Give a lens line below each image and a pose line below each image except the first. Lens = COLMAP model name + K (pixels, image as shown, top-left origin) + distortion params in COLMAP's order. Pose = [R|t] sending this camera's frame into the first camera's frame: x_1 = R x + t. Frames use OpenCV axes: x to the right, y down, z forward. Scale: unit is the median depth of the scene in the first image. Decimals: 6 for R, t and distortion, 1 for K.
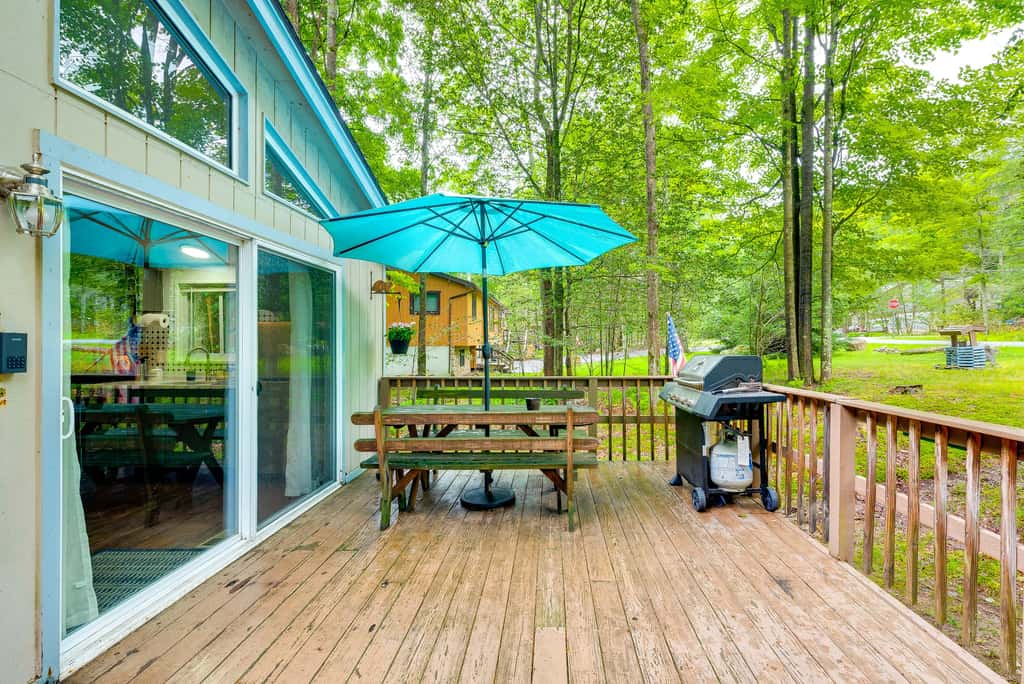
lens RADIAL K [[469.9, 0, 556.8], [0, 469.9, 341.8], [0, 0, 1]] dist [0.031823, -0.018929]
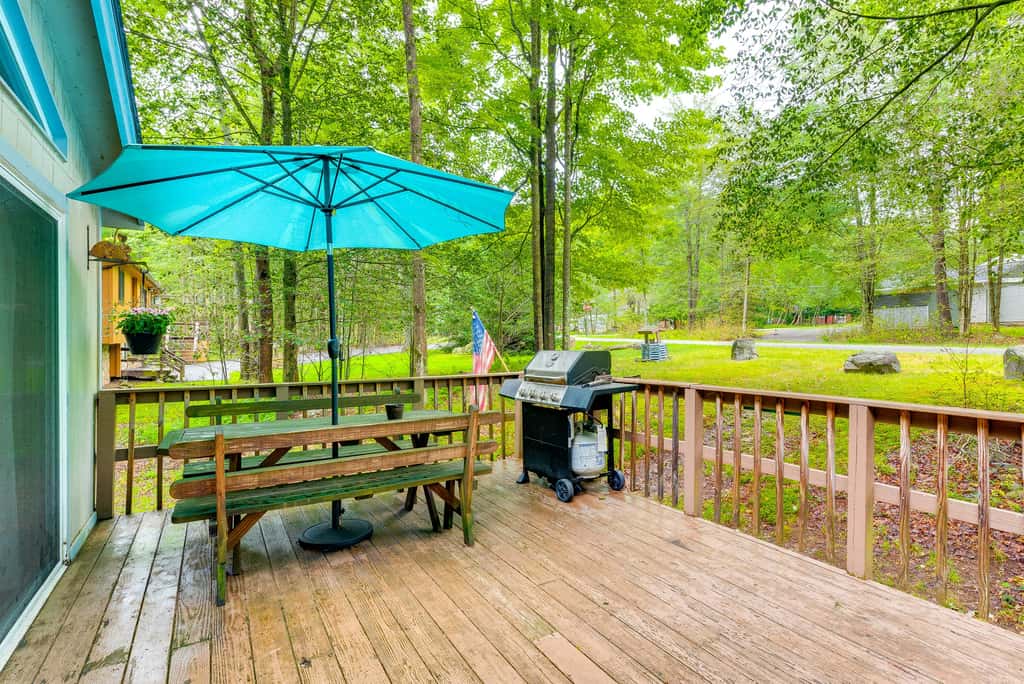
lens RADIAL K [[511.7, 0, 571.1], [0, 511.7, 340.3], [0, 0, 1]] dist [0.035493, -0.017535]
pose [[0.826266, 0.001616, 0.563278, -0.298761], [-0.002705, 0.999996, 0.001098, 0.003887], [-0.563274, -0.002431, 0.826267, 0.062135]]
